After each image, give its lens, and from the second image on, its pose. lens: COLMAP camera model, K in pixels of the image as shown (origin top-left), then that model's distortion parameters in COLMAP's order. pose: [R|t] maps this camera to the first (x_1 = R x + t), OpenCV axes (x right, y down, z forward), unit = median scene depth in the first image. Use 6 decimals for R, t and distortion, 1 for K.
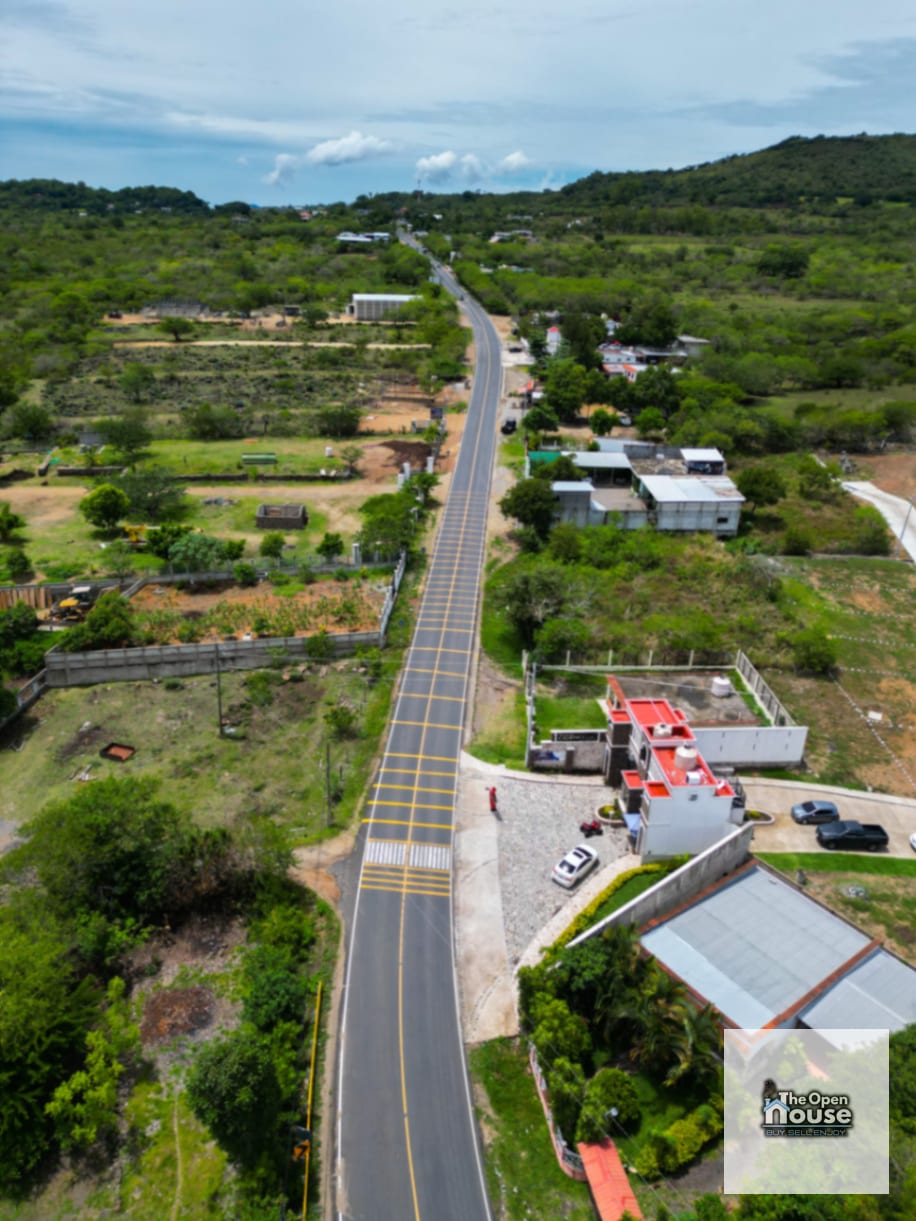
lens RADIAL K [[853.4, 0, 462.5], [0, 853.4, 615.4], [0, 0, 1]] dist [0.073170, -0.062813]
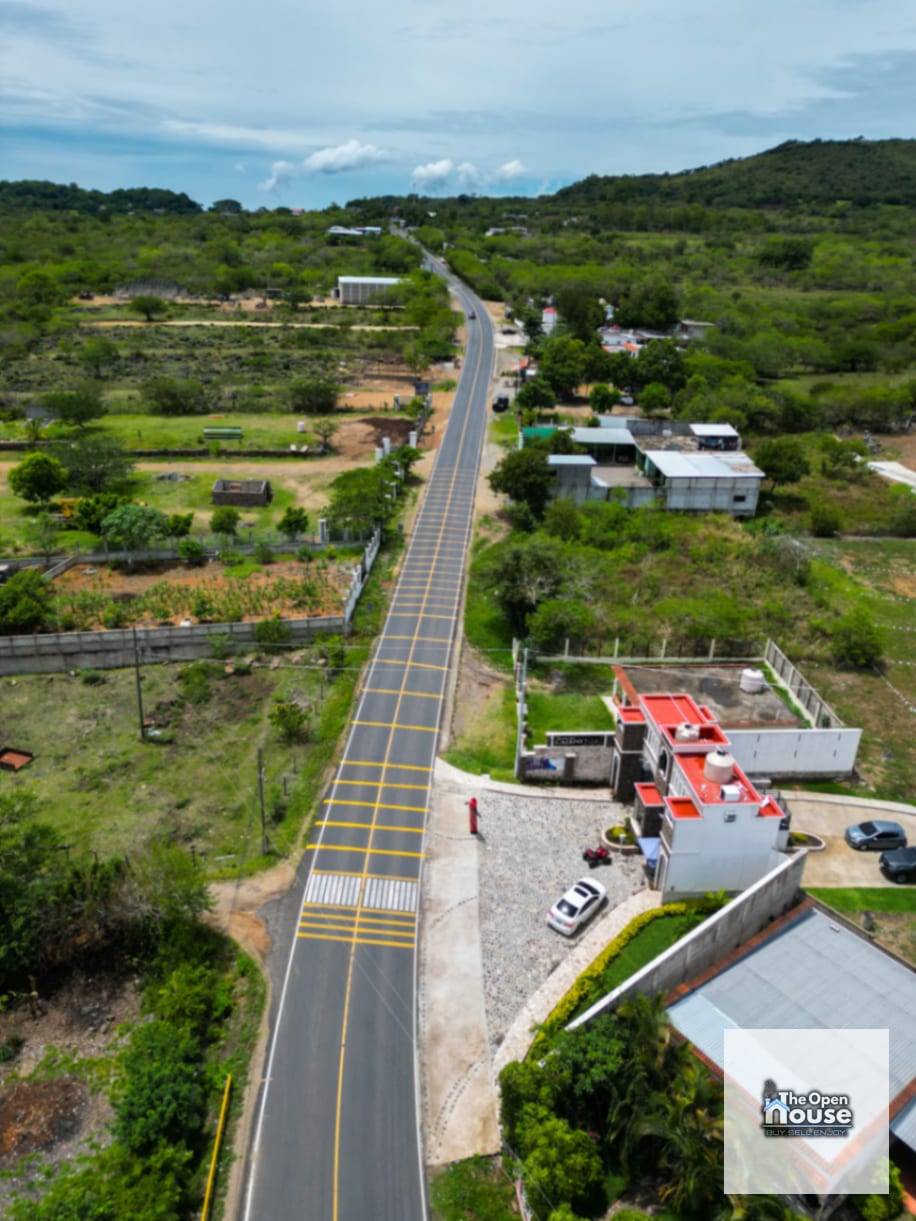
lens RADIAL K [[853.4, 0, 462.3], [0, 853.4, 615.4], [0, 0, 1]] dist [0.073170, -0.062813]
pose [[0.999984, 0.002099, 0.005186, 0.013405], [-0.002056, 0.999963, -0.008309, 0.020747], [-0.005203, 0.008298, 0.999952, 0.129677]]
